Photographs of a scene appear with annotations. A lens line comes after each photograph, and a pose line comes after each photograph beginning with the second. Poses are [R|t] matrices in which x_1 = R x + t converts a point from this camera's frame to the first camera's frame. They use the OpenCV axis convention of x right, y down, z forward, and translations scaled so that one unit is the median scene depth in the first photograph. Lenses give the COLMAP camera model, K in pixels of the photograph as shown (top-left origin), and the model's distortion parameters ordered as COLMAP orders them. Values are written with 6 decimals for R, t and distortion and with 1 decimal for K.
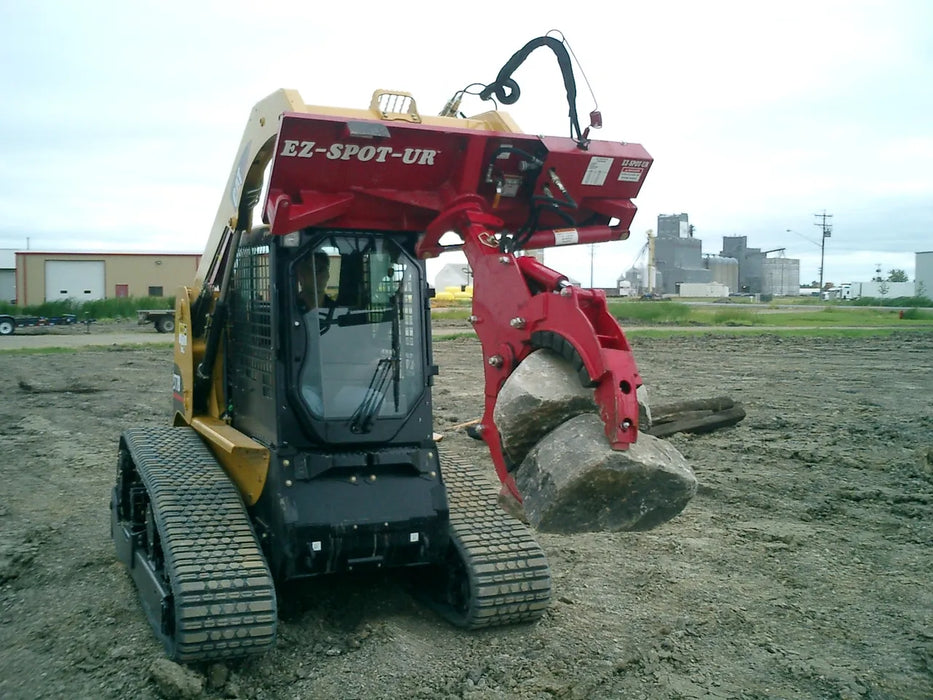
lens RADIAL K [[1002.4, 0, 465.7], [0, 1002.4, 347.9], [0, 0, 1]] dist [-0.098935, 0.168757]
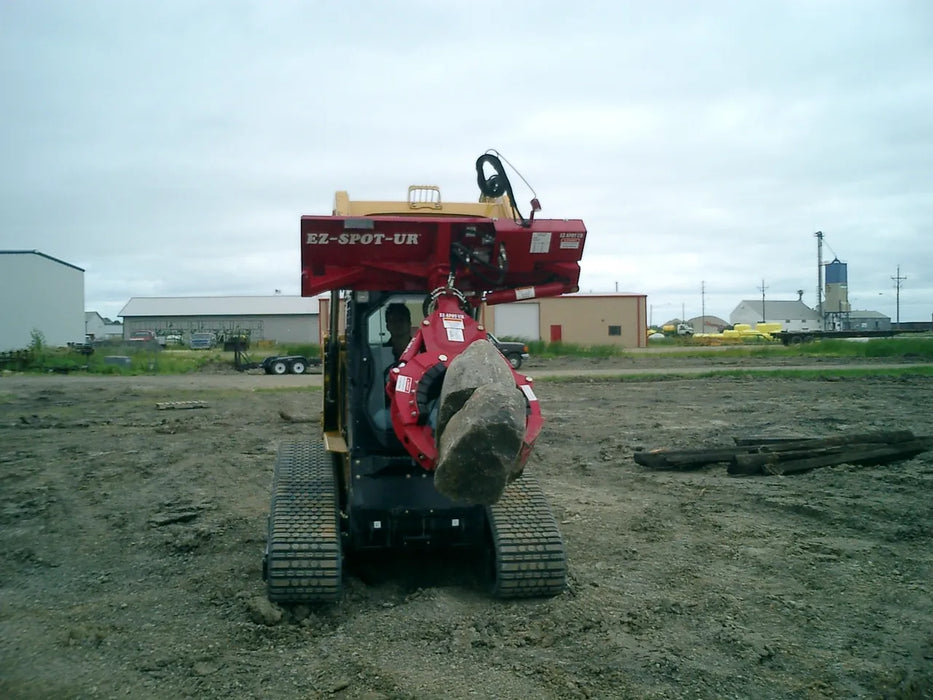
lens RADIAL K [[1002.4, 0, 465.7], [0, 1002.4, 347.9], [0, 0, 1]] dist [-0.098935, 0.168757]
pose [[0.959156, -0.010758, -0.282673, 0.361473], [-0.000339, 0.999232, -0.039178, 0.014785], [0.282877, 0.037673, 0.958416, -0.272738]]
